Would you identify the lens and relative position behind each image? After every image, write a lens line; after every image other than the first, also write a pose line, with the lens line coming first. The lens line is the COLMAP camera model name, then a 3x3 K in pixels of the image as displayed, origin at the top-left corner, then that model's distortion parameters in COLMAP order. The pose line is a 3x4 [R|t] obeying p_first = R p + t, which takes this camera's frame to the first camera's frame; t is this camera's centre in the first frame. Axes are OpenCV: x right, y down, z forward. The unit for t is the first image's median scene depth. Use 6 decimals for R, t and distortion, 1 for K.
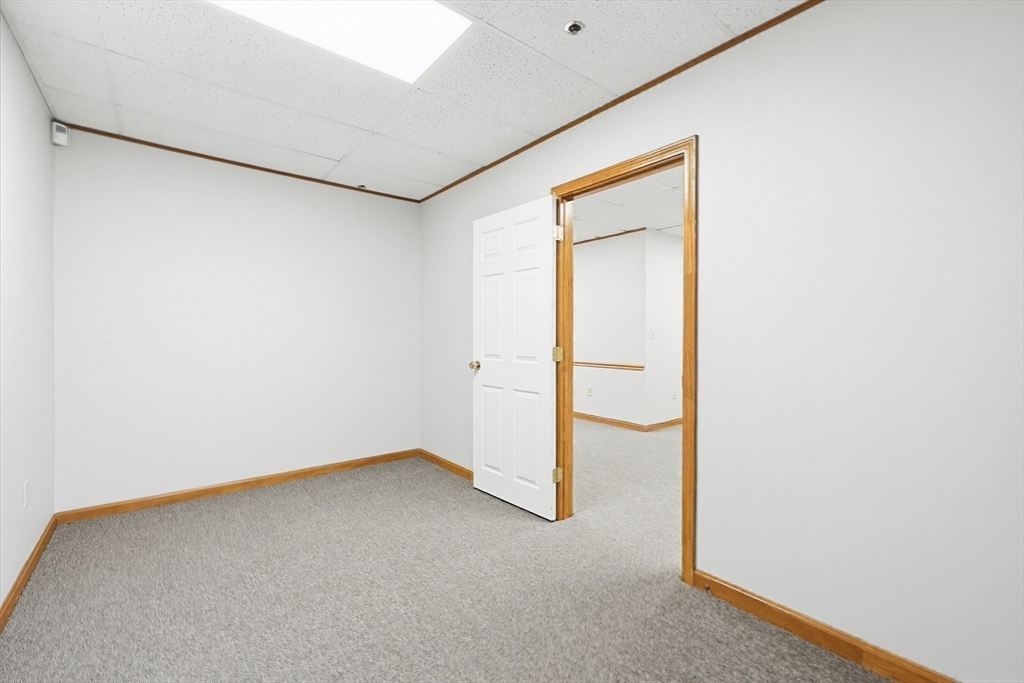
lens RADIAL K [[441.5, 0, 509.6], [0, 441.5, 340.3], [0, 0, 1]] dist [0.000714, 0.000347]
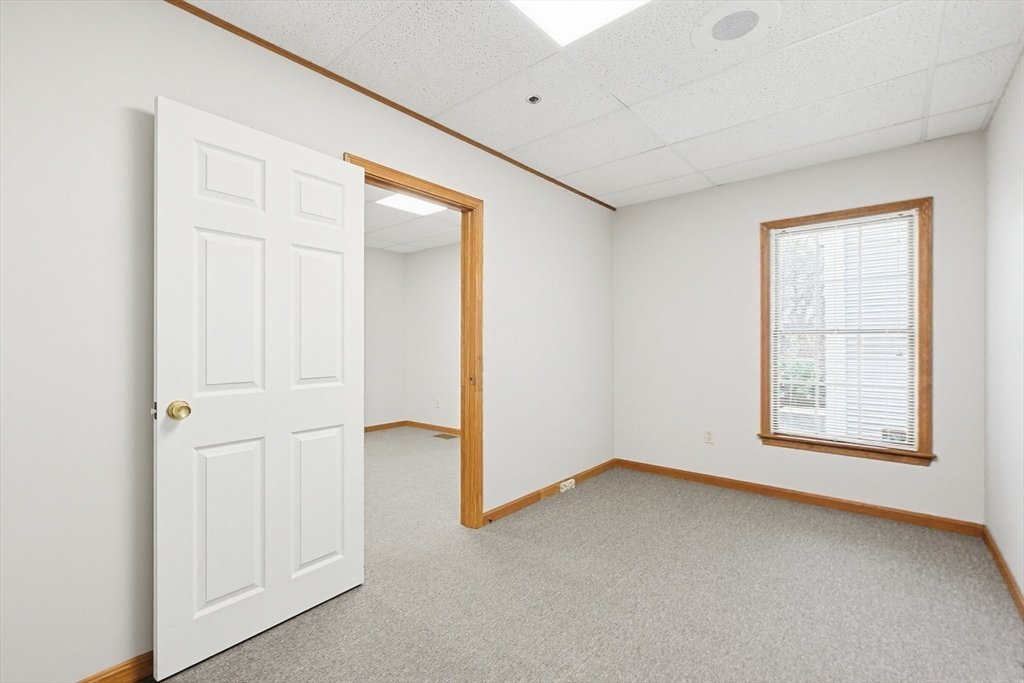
lens RADIAL K [[441.5, 0, 511.0], [0, 441.5, 339.2], [0, 0, 1]] dist [0.000714, 0.000347]
pose [[-0.189826, 0.002064, 0.981816, -0.692557], [0.009730, 0.999953, -0.000221, -0.018777], [-0.981769, 0.009511, -0.189837, 0.850208]]
